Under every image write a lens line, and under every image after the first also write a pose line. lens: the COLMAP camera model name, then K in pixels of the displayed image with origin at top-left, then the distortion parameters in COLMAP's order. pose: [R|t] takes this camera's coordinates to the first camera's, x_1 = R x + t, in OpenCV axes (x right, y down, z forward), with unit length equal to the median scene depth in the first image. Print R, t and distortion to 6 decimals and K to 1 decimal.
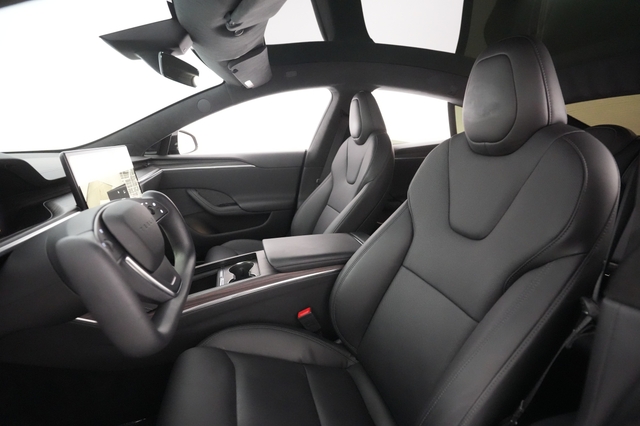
lens RADIAL K [[310.5, 0, 320.0], [0, 310.5, 210.9], [0, 0, 1]] dist [-0.001867, -0.000206]
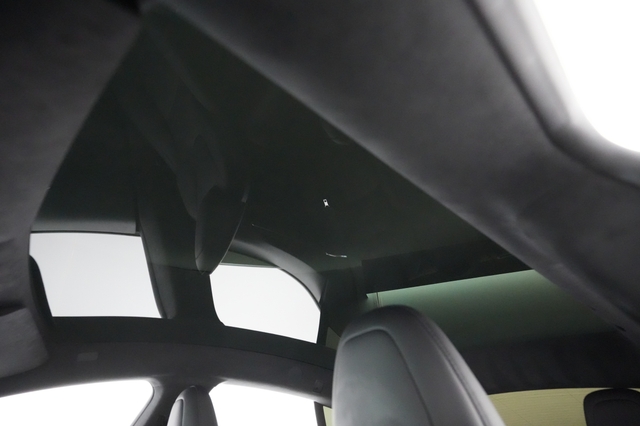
lens RADIAL K [[310.5, 0, 320.0], [0, 310.5, 210.9], [0, 0, 1]] dist [-0.001867, -0.000206]
pose [[0.929439, 0.189259, 0.316739, 0.090909], [0.122652, 0.651141, -0.748980, -0.079644], [-0.347993, 0.734980, 0.581983, 0.194110]]
